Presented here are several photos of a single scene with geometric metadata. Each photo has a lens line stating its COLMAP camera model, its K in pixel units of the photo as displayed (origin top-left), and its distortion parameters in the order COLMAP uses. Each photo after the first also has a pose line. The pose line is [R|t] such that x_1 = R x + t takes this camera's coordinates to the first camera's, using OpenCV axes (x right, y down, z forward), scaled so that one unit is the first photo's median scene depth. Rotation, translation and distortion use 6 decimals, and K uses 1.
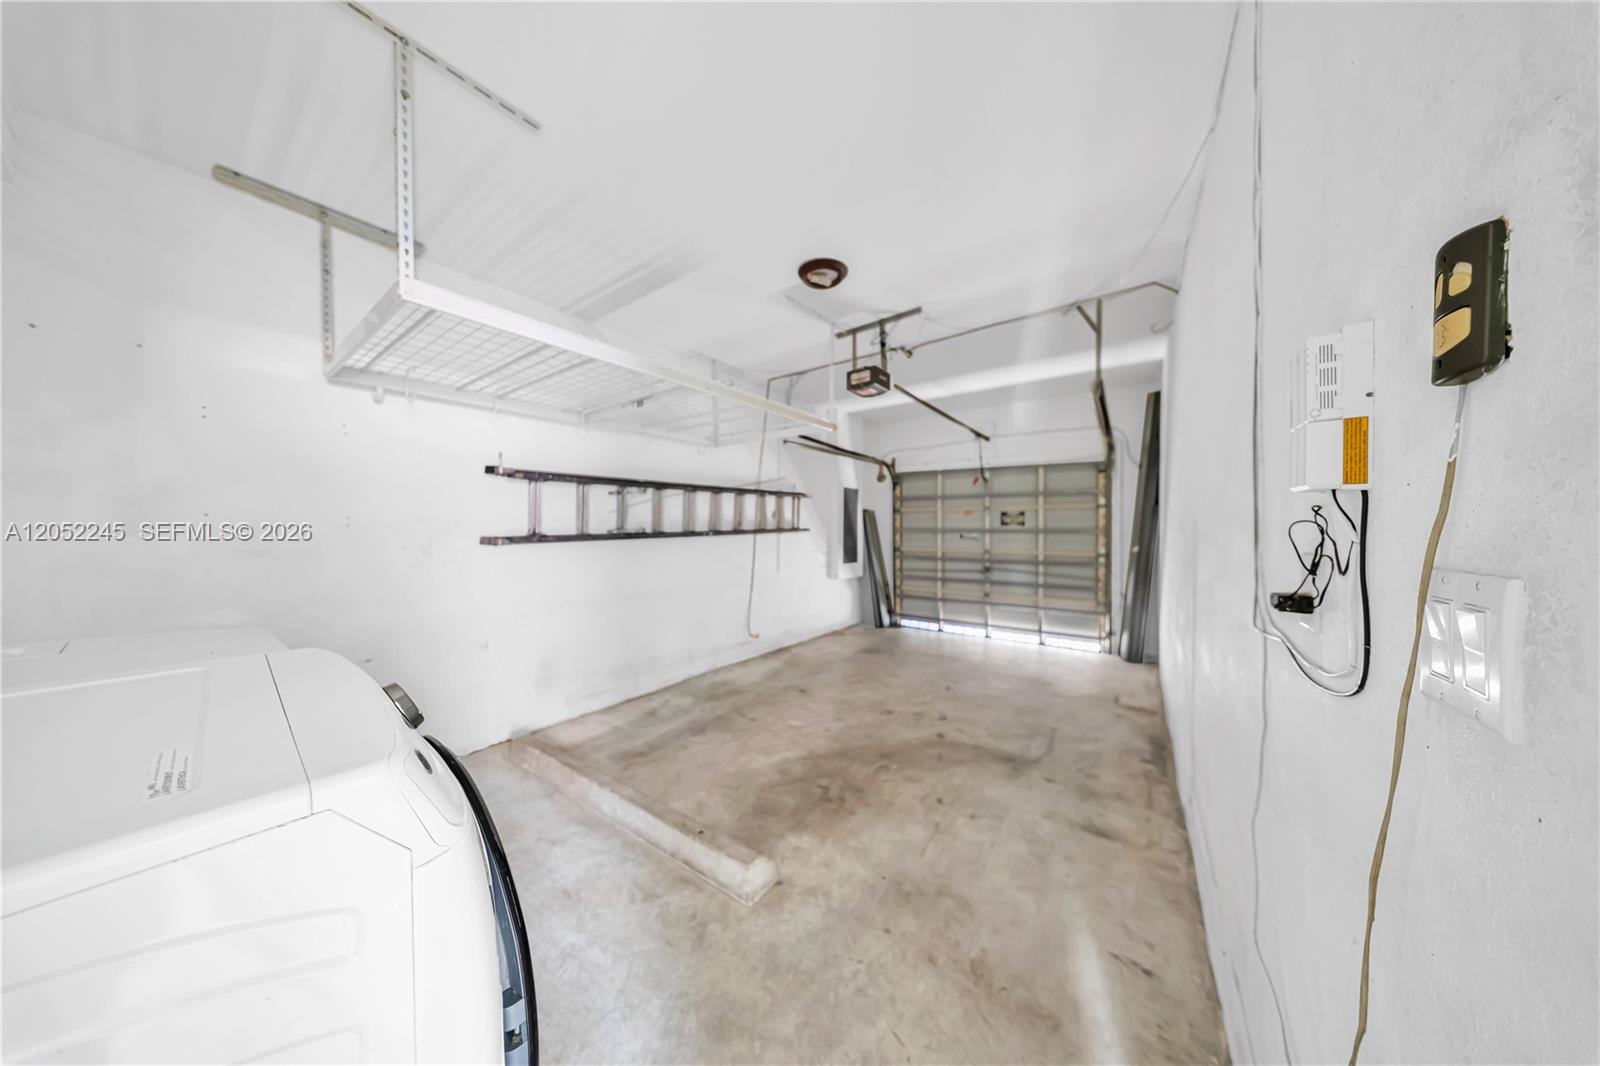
lens RADIAL K [[473.5, 0, 792.7], [0, 473.5, 534.8], [0, 0, 1]] dist [-0.003685, -0.000212]
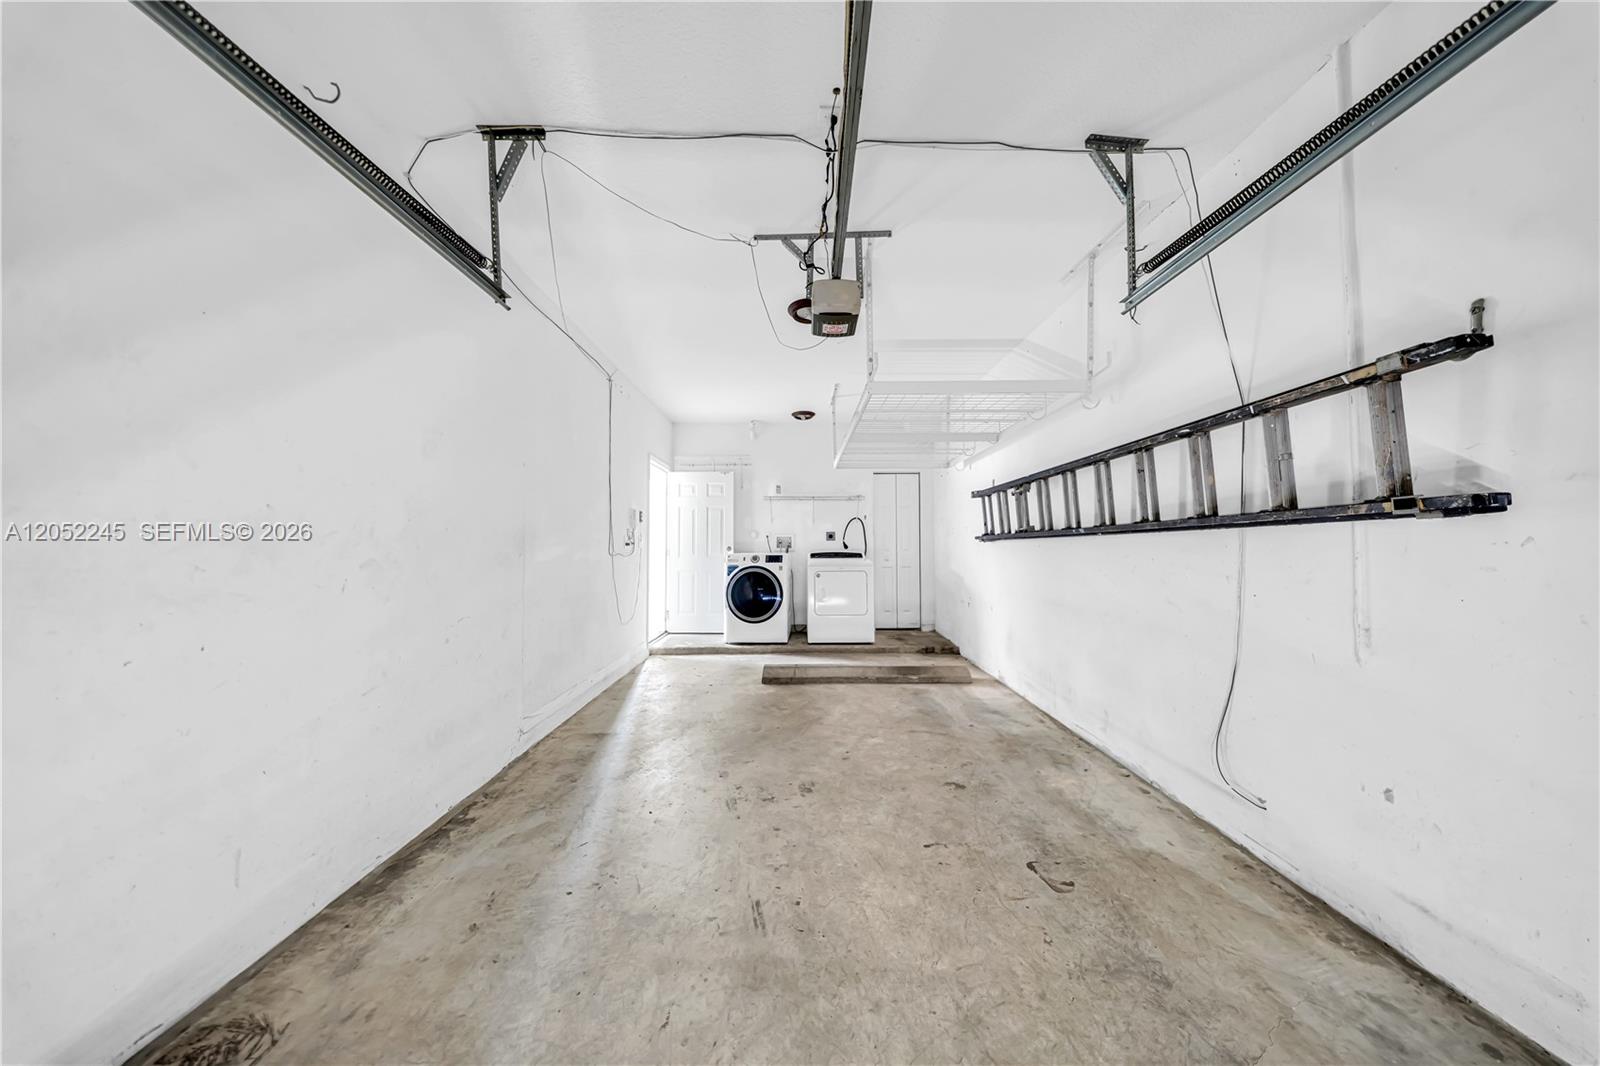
lens RADIAL K [[473.5, 0, 800.1], [0, 473.5, 535.3], [0, 0, 1]] dist [-0.003685, -0.000212]
pose [[-0.808540, -0.010829, -0.588342, 0.699809], [-0.004741, 0.999918, -0.011890, 0.021698], [0.588422, -0.006824, -0.808525, 1.765595]]
